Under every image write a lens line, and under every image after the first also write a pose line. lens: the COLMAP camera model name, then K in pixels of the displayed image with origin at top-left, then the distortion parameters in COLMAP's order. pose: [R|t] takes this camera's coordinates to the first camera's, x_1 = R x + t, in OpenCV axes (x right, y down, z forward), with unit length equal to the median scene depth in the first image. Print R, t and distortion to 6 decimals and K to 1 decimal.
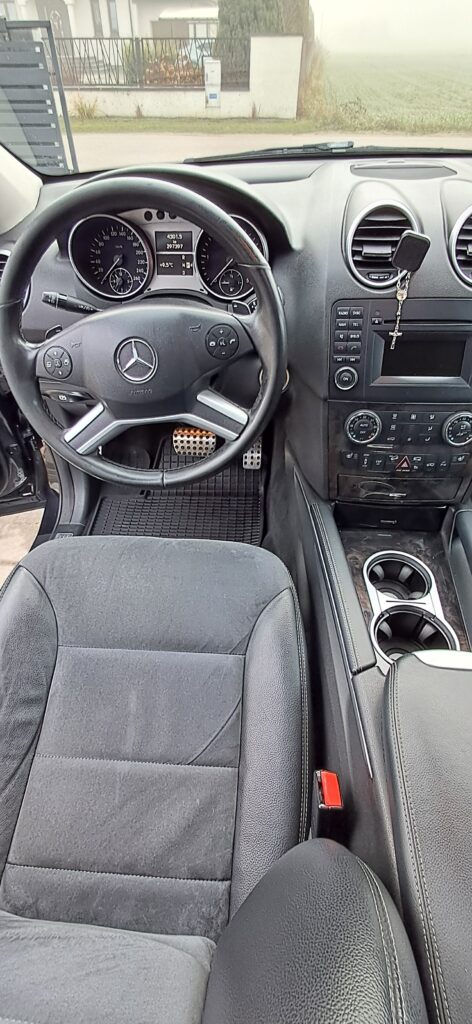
lens RADIAL K [[460.1, 0, 229.2], [0, 460.1, 505.9], [0, 0, 1]] dist [0.014984, -0.011880]
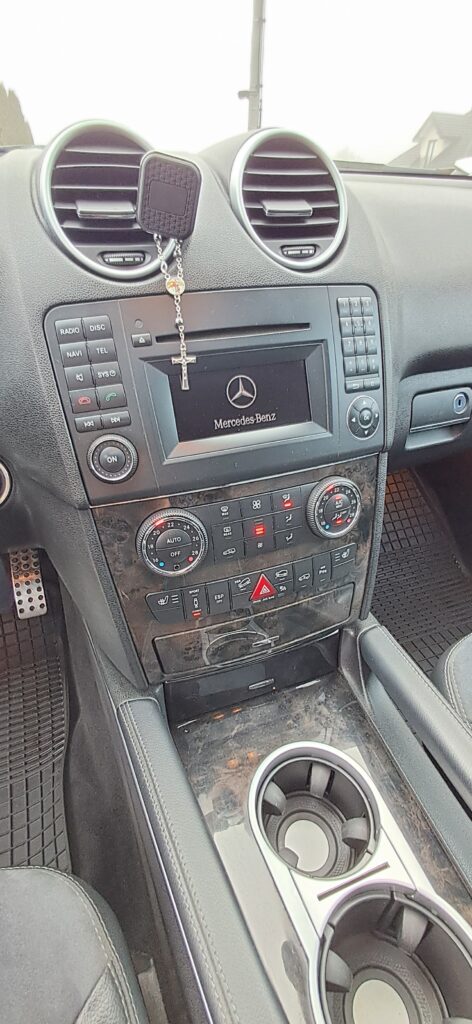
lens RADIAL K [[460.1, 0, 229.2], [0, 460.1, 505.9], [0, 0, 1]] dist [0.014984, -0.011880]
pose [[0.905923, -0.211882, 0.366618, 0.176167], [0.274357, 0.953197, -0.127056, -0.134157], [-0.322538, 0.215687, 0.921655, 0.524474]]
